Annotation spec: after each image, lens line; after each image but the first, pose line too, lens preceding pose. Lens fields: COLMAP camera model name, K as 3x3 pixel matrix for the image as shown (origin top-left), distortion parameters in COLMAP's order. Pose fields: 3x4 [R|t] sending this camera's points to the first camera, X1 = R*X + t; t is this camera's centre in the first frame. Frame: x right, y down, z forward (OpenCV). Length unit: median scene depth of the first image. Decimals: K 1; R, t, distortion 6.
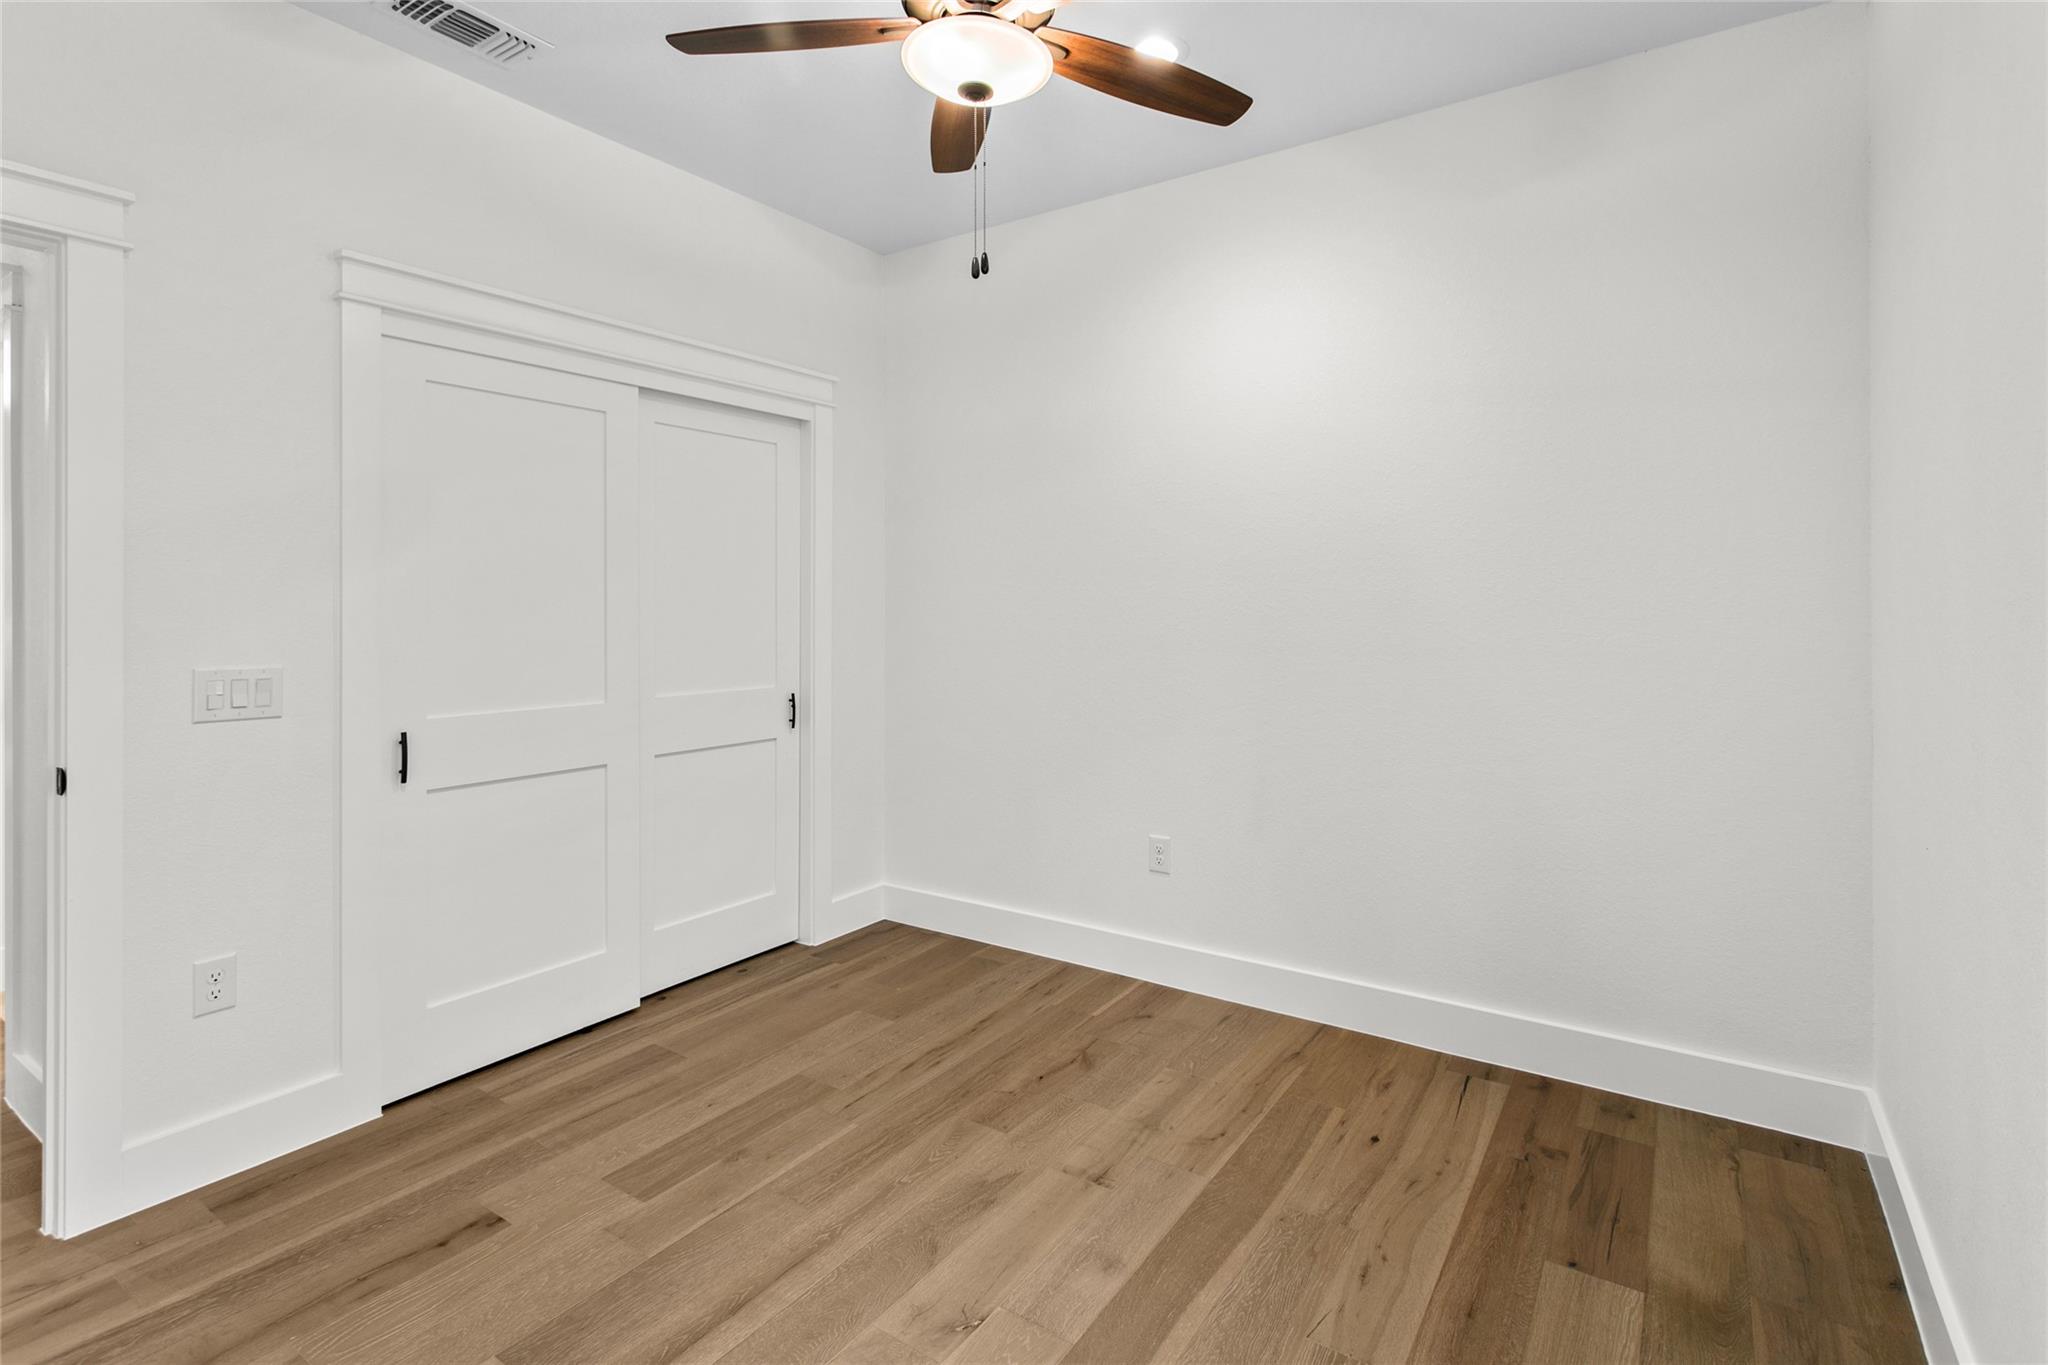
lens RADIAL K [[991.7, 0, 1023.1], [0, 991.7, 669.7], [0, 0, 1]] dist [0.002268, 0.000097]
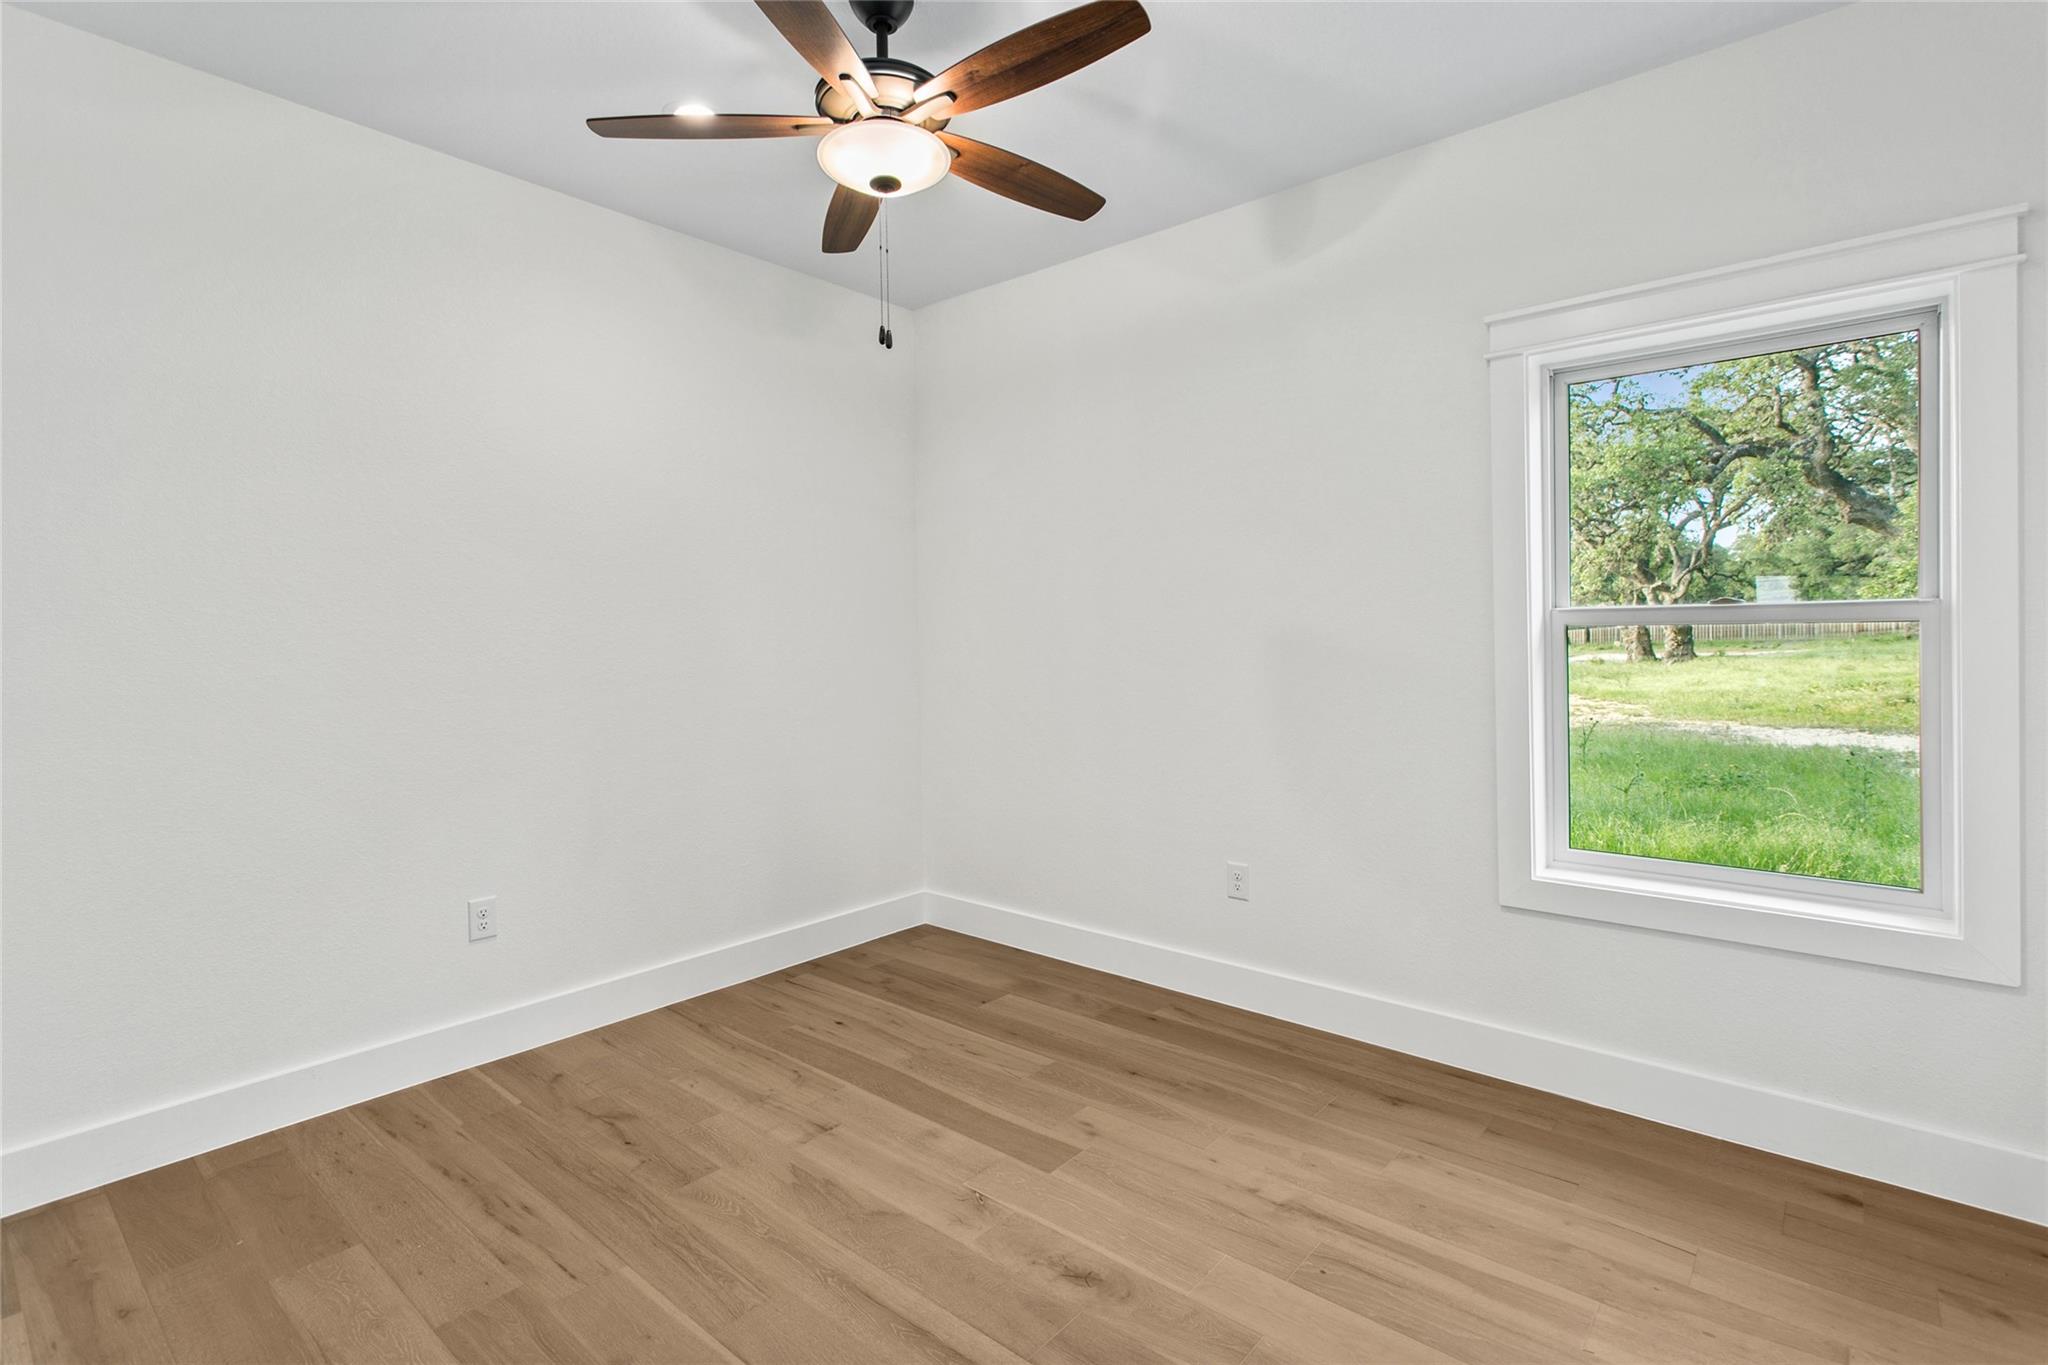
lens RADIAL K [[991.7, 0, 1024.5], [0, 991.7, 667.1], [0, 0, 1]] dist [0.002268, 0.000097]
pose [[0.097586, -0.029483, 0.994790, -0.927160], [0.078259, 0.996693, 0.021862, -0.020721], [-0.992145, 0.075718, 0.099571, 0.560446]]
